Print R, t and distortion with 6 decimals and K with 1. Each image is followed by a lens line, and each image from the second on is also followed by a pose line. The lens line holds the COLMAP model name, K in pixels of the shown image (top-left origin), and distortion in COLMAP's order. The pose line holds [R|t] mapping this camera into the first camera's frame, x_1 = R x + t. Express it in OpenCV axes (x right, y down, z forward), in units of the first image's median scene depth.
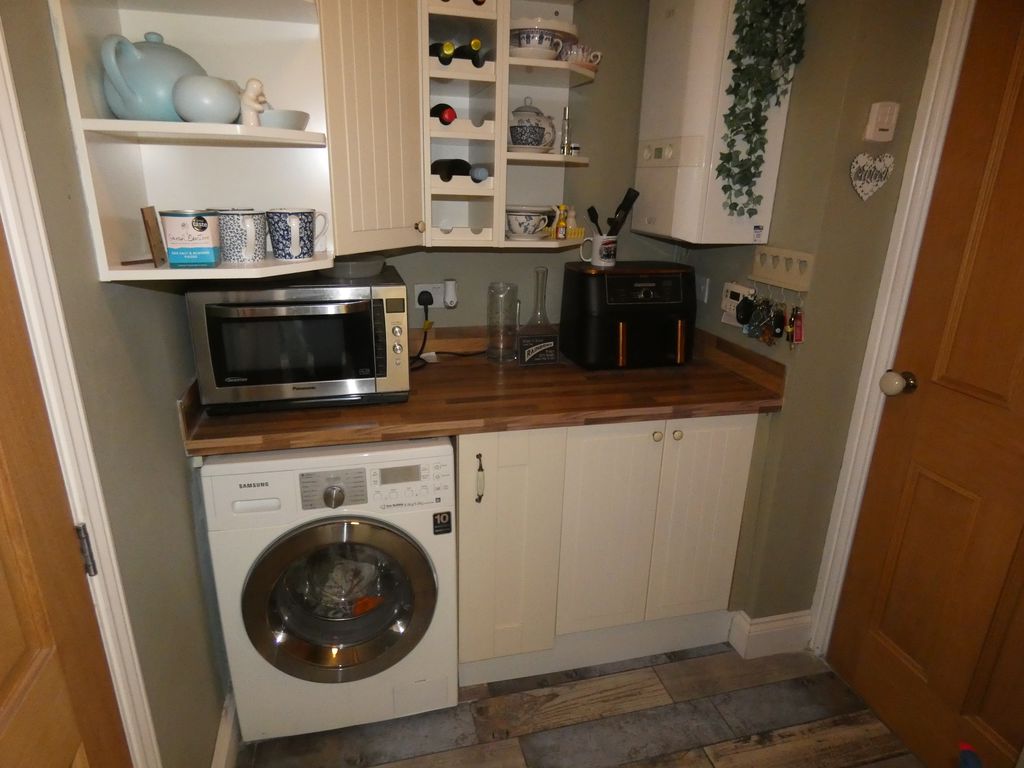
lens RADIAL K [[611.8, 0, 511.3], [0, 611.8, 379.1], [0, 0, 1]] dist [-0.001438, 0.001752]
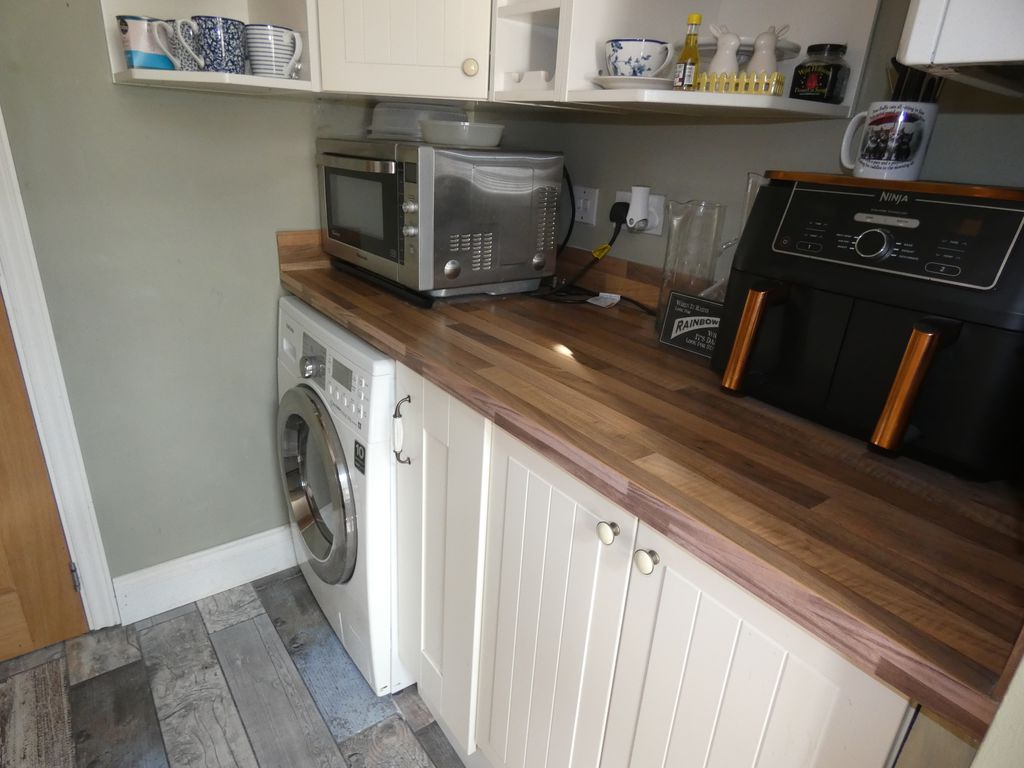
lens RADIAL K [[611.8, 0, 511.3], [0, 611.8, 379.1], [0, 0, 1]] dist [-0.001438, 0.001752]
pose [[0.385562, 0.330689, -0.861387, 0.527287], [-0.327634, 0.921798, 0.207231, -0.070738], [0.862553, 0.202319, 0.463755, 0.692181]]
